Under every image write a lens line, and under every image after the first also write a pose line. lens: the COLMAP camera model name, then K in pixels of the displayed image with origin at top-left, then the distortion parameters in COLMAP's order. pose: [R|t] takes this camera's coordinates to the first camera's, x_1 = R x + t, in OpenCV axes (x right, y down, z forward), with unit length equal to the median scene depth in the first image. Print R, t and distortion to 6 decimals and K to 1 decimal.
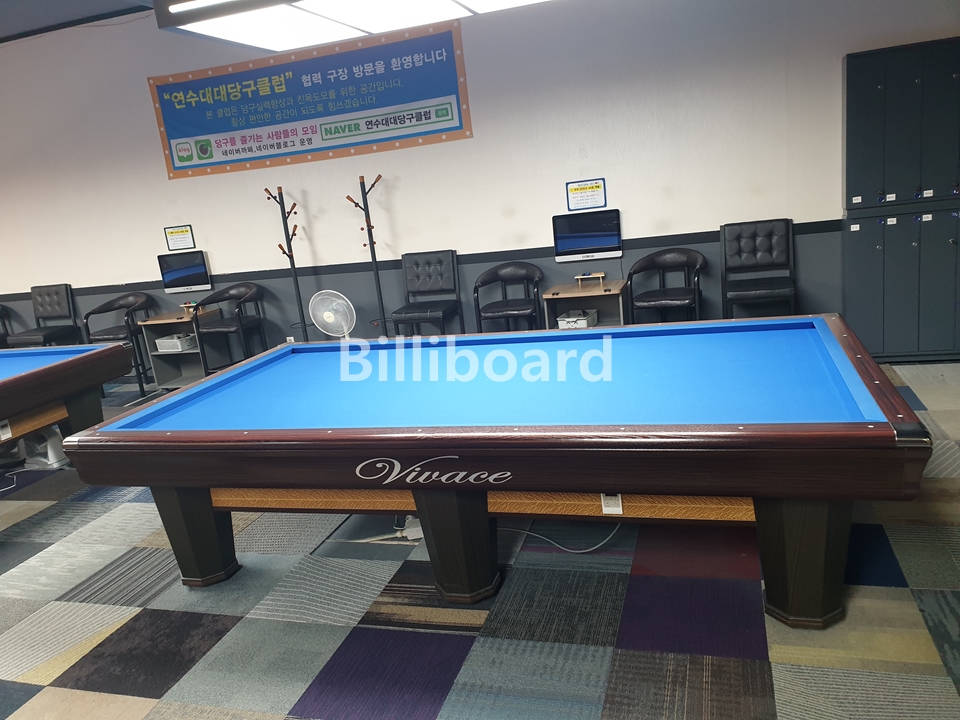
lens RADIAL K [[751.3, 0, 476.0], [0, 751.3, 378.7], [0, 0, 1]] dist [0.010663, 0.006381]
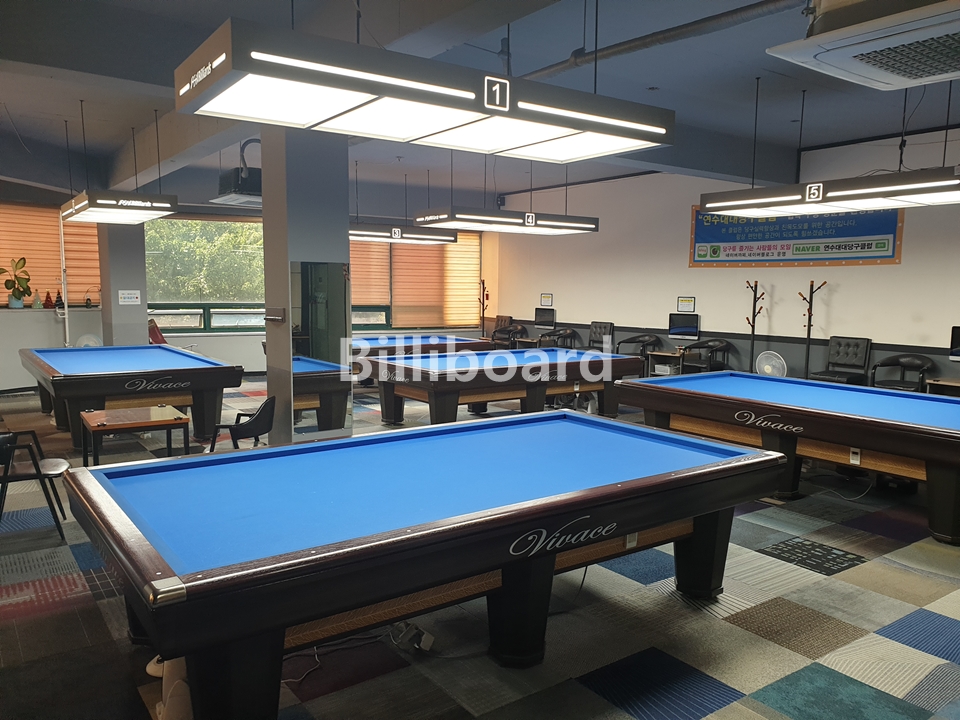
lens RADIAL K [[751.3, 0, 476.0], [0, 751.3, 378.7], [0, 0, 1]] dist [0.010663, 0.006381]
pose [[0.791861, 0.195199, -0.578666, 0.209728], [-0.248563, 0.968523, -0.013431, 0.098823], [0.557829, 0.154470, 0.815454, -0.529706]]
